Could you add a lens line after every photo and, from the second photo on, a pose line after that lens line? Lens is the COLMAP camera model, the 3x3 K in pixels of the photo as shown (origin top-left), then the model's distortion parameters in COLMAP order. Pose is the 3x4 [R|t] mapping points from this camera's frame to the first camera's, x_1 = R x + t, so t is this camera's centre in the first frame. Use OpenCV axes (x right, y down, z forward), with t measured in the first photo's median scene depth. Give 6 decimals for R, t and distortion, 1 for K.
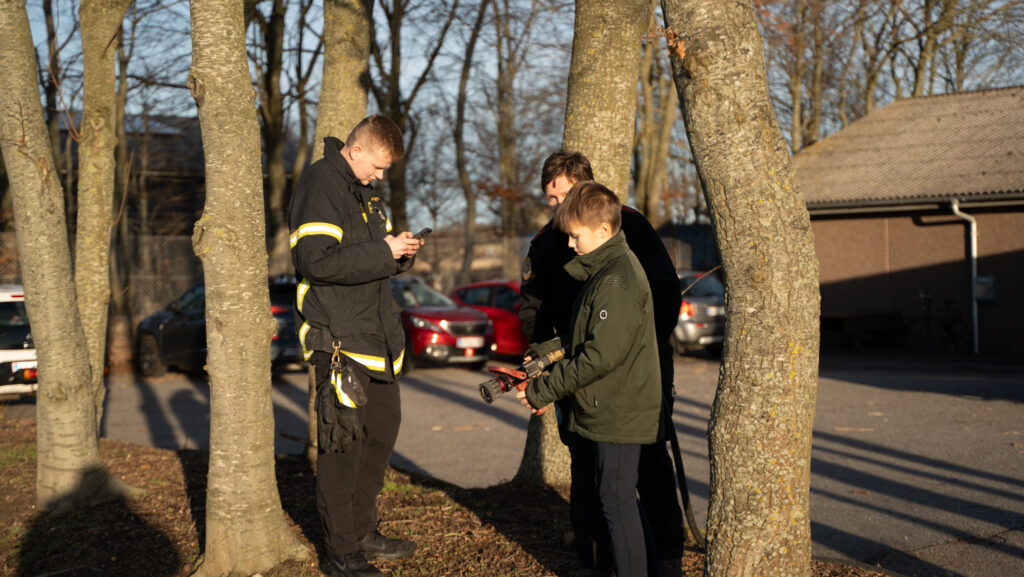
lens RADIAL K [[1647.9, 0, 511.1], [0, 1647.9, 282.9], [0, 0, 1]] dist [0.177039, 0.000000]
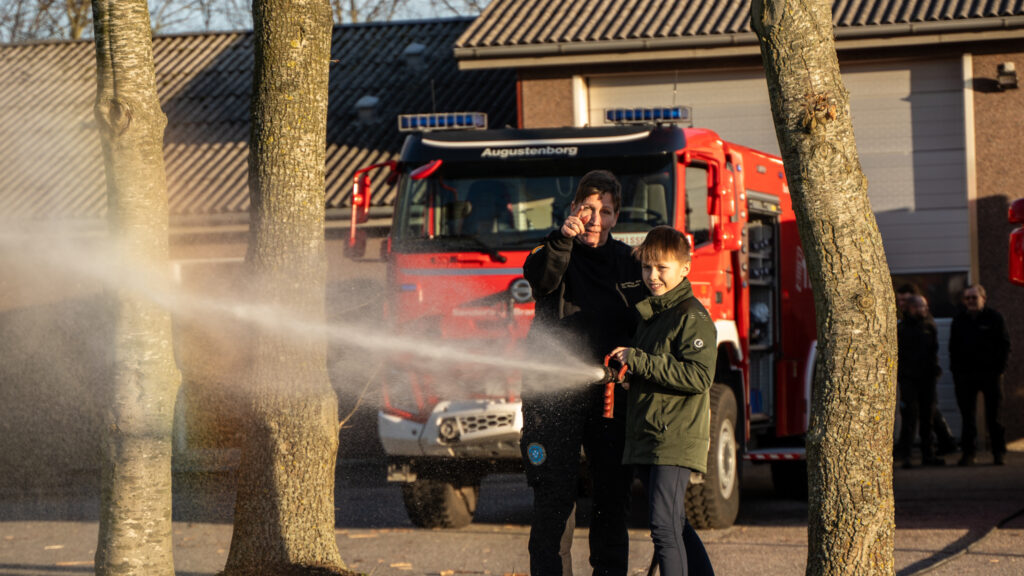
lens RADIAL K [[3233.5, 0, 525.8], [0, 3233.5, 315.1], [0, 0, 1]] dist [0.324085, 0.000000]
pose [[0.825796, -0.015376, 0.563759, -1.339058], [0.028391, 0.999494, -0.014328, 0.030870], [-0.563253, 0.027838, 0.825815, -0.767581]]
